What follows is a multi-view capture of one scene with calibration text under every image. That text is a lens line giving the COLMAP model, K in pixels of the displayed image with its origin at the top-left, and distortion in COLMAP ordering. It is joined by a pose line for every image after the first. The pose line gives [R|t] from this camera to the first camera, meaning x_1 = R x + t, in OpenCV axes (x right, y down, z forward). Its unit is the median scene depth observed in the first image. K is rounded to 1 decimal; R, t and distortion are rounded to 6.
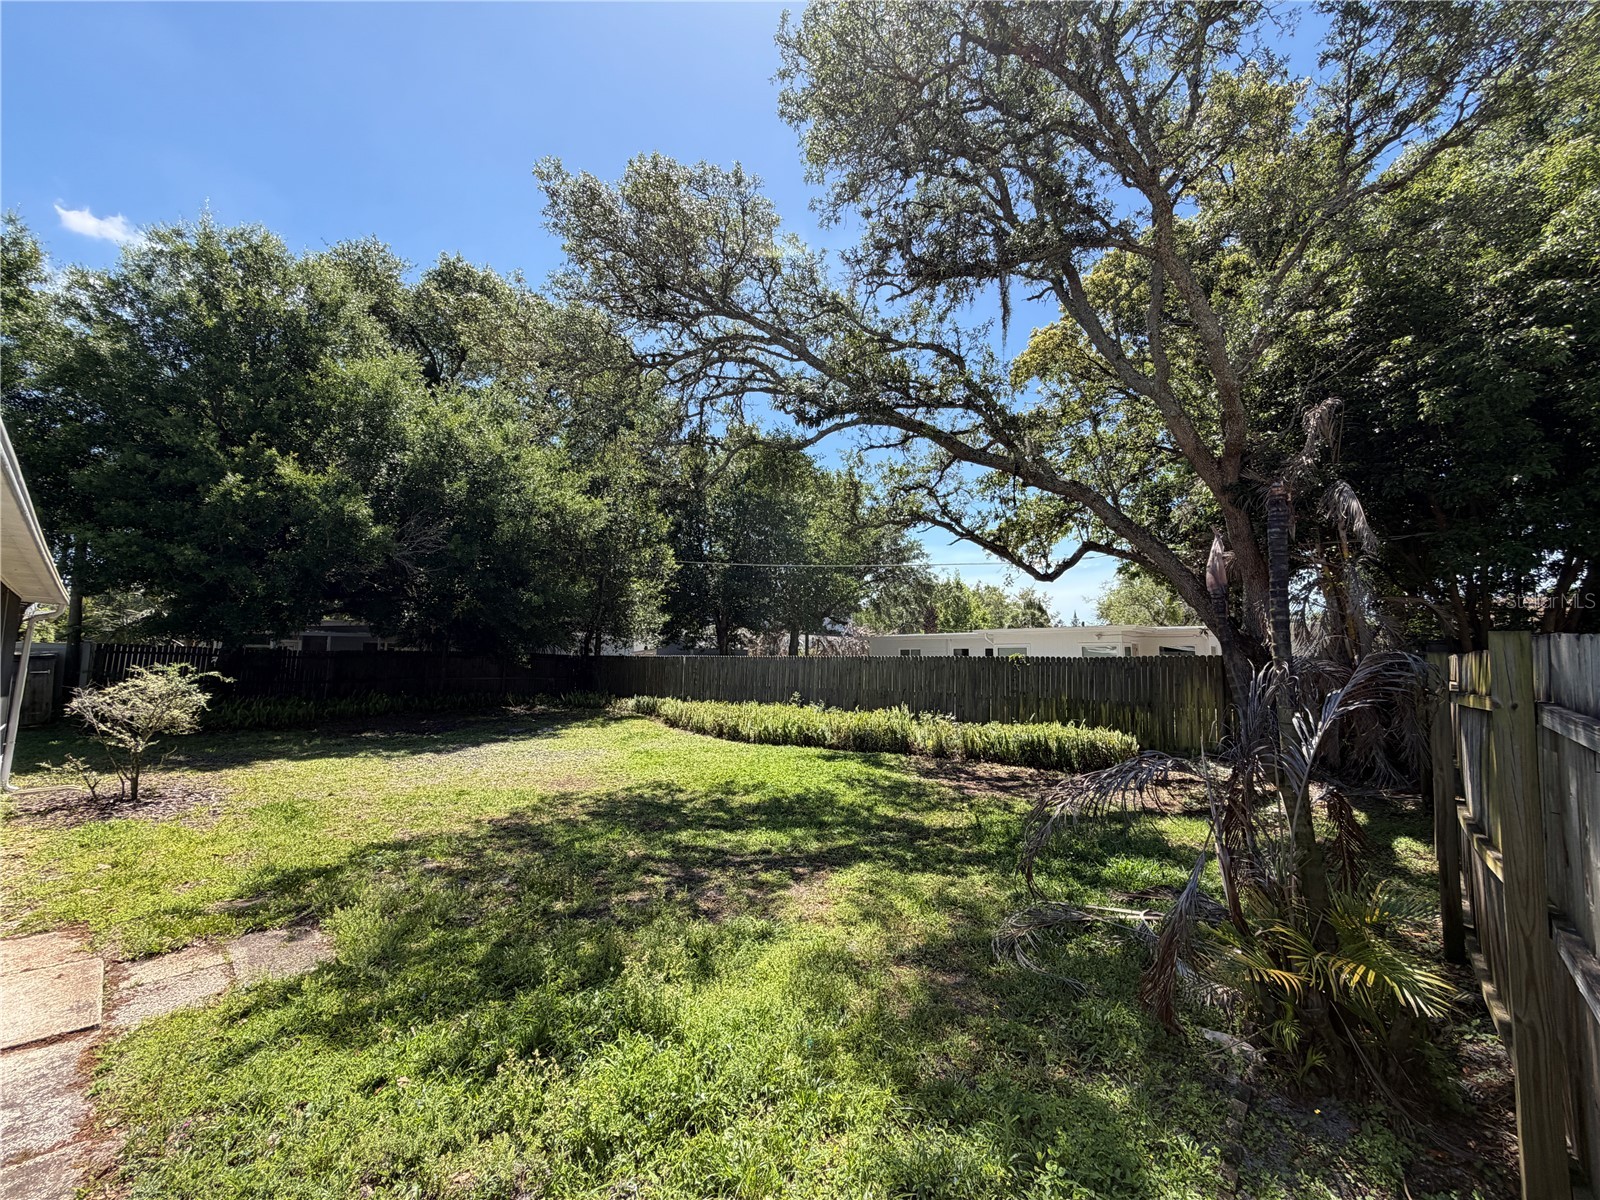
lens RADIAL K [[637.9, 0, 803.6], [0, 637.9, 601.4], [0, 0, 1]] dist [0.003979, -0.000074]
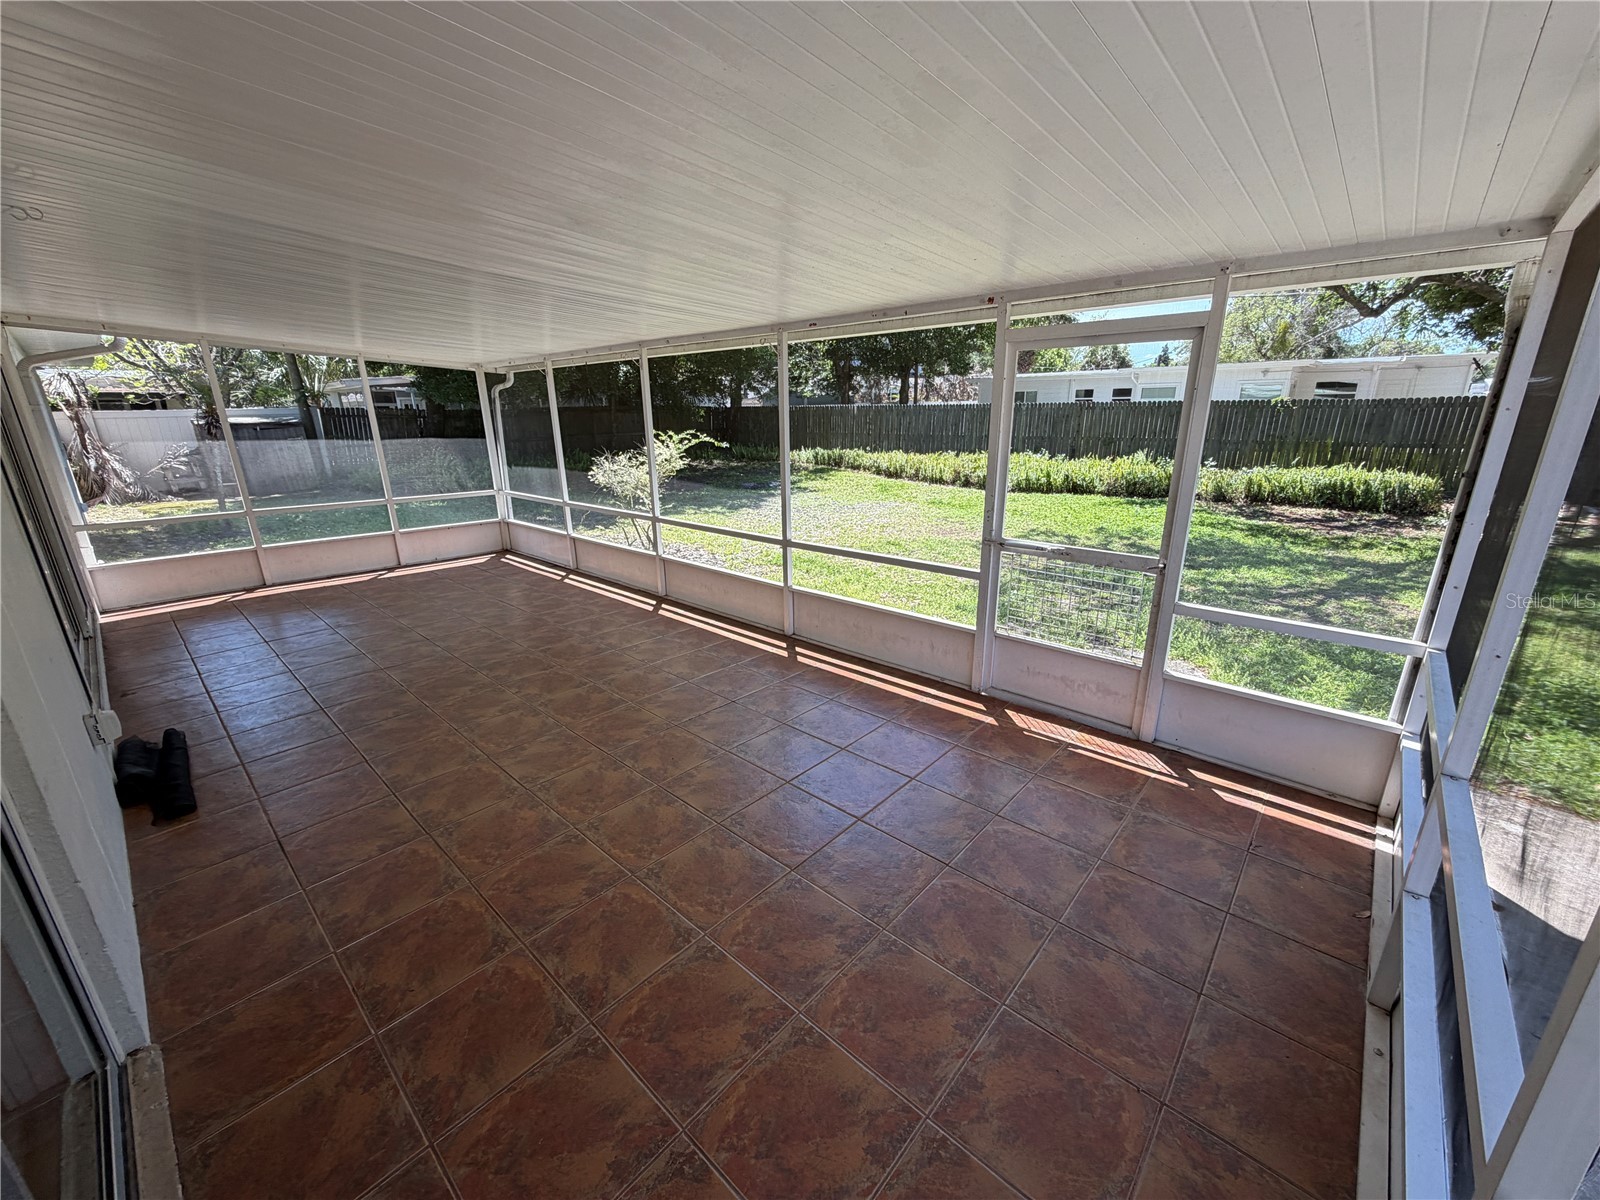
lens RADIAL K [[637.9, 0, 796.8], [0, 637.9, 606.0], [0, 0, 1]] dist [0.003979, -0.000074]
pose [[0.999518, -0.013571, -0.027938, -0.428658], [0.023268, 0.923004, 0.384085, -0.017862], [0.020574, -0.384550, 0.922875, -0.054395]]
